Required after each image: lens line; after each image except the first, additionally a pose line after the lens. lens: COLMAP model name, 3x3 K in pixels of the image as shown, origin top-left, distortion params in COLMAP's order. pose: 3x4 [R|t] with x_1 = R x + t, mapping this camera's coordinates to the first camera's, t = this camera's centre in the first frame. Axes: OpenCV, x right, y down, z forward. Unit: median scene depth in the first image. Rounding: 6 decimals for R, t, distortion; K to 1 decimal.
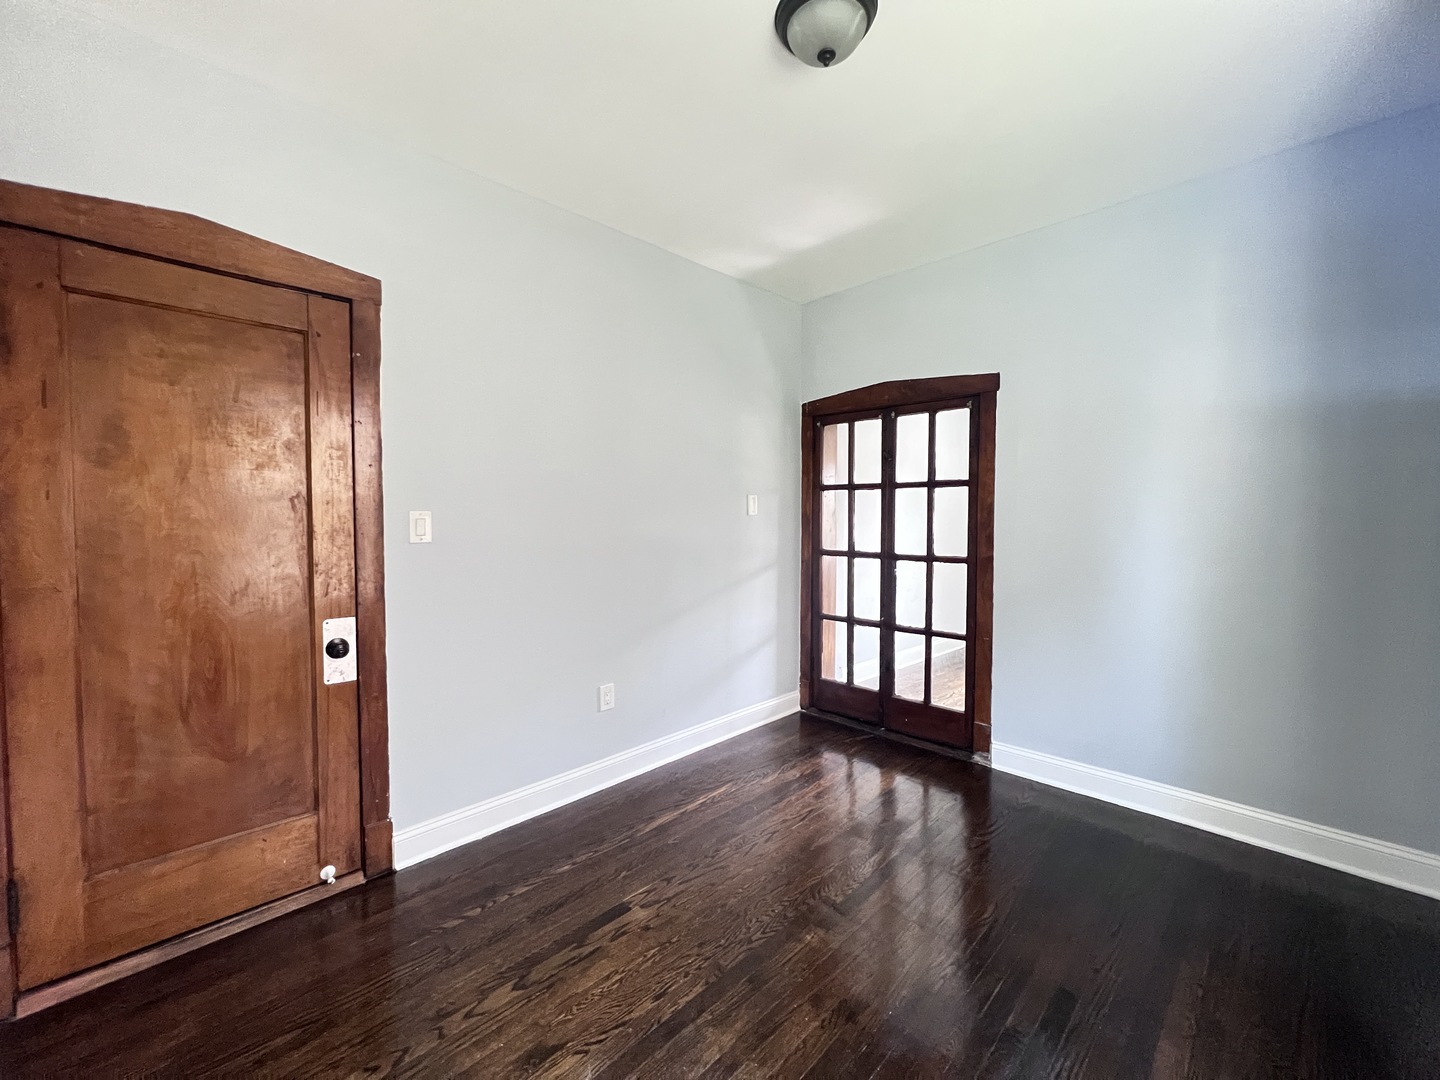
lens RADIAL K [[580.5, 0, 714.9], [0, 580.5, 535.1], [0, 0, 1]] dist [-0.004982, 0.001272]
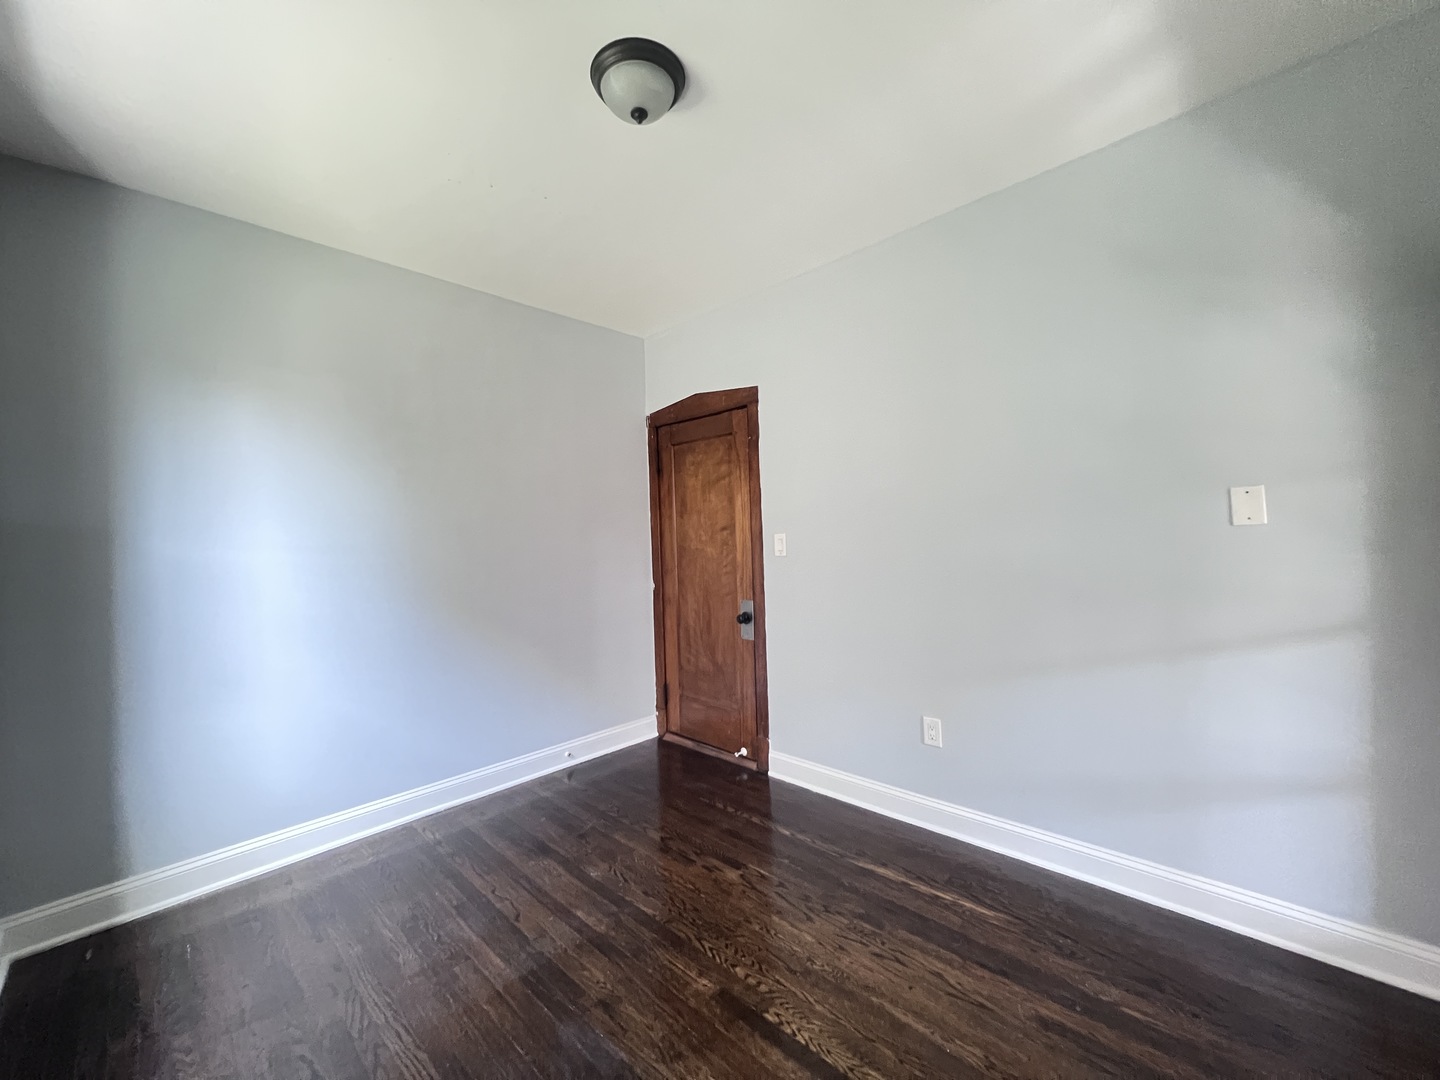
lens RADIAL K [[580.5, 0, 720.2], [0, 580.5, 532.6], [0, 0, 1]] dist [-0.004982, 0.001272]
pose [[0.020312, -0.002610, -0.999790, 0.726573], [-0.001591, 0.999995, -0.002643, -0.032138], [0.999792, 0.001645, 0.020308, 0.648896]]
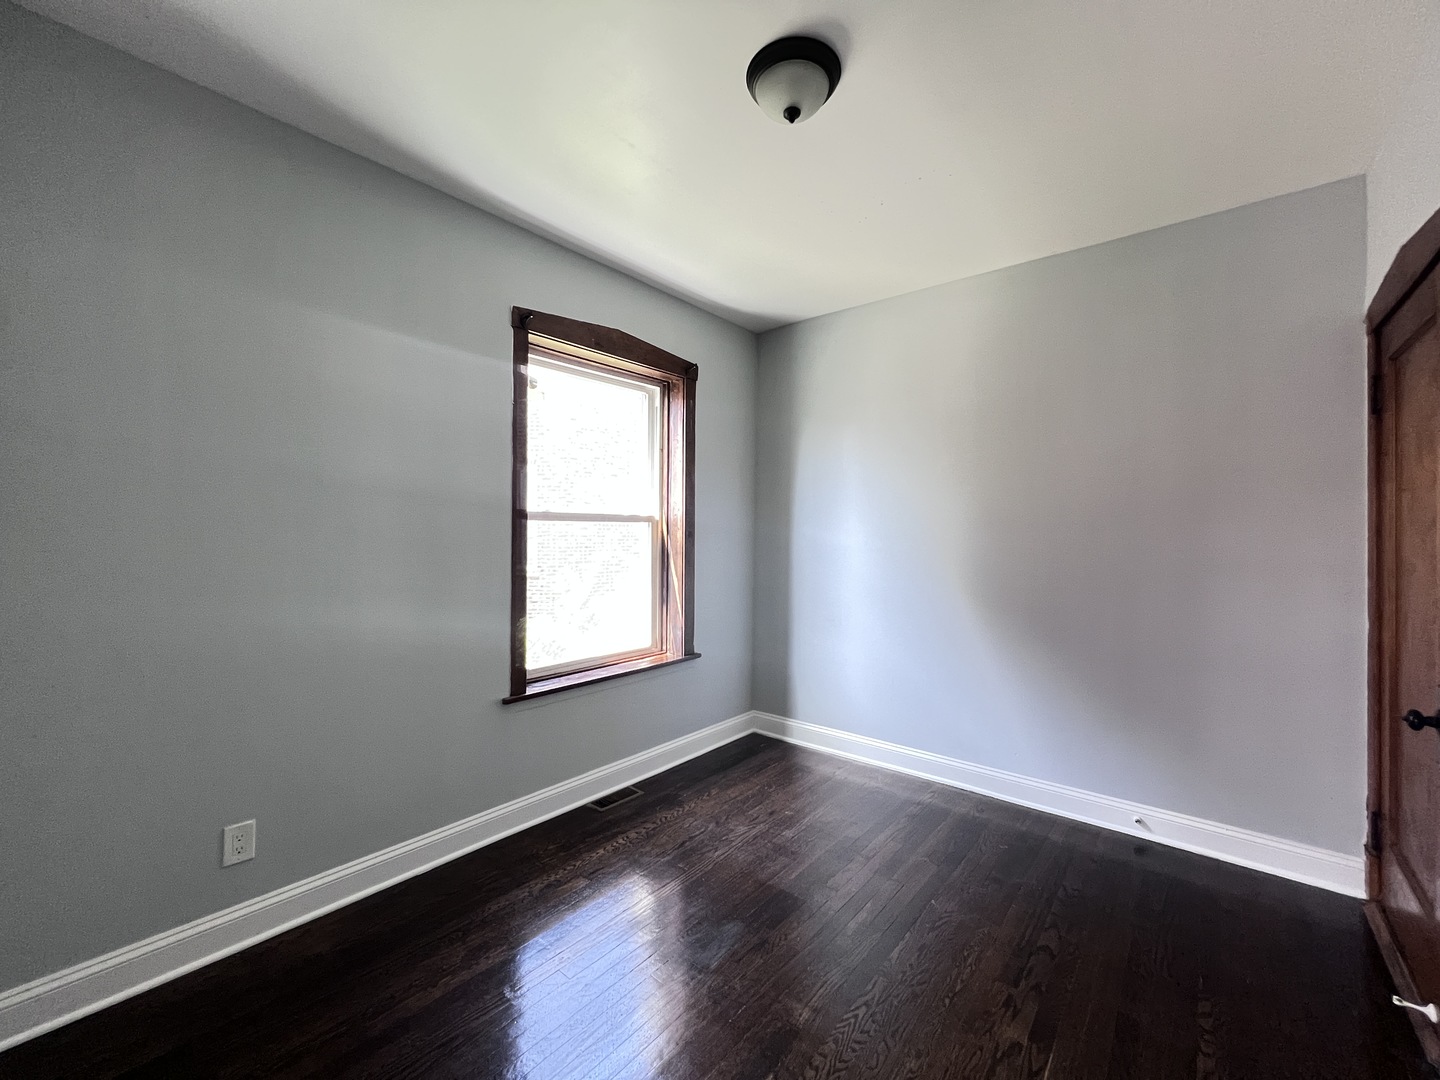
lens RADIAL K [[580.5, 0, 713.0], [0, 580.5, 531.2], [0, 0, 1]] dist [-0.004982, 0.001272]
pose [[-0.996039, -0.003607, -0.088841, 0.247725], [-0.005937, 0.999645, 0.025978, -0.045486], [0.088716, 0.026403, -0.995707, 1.196813]]
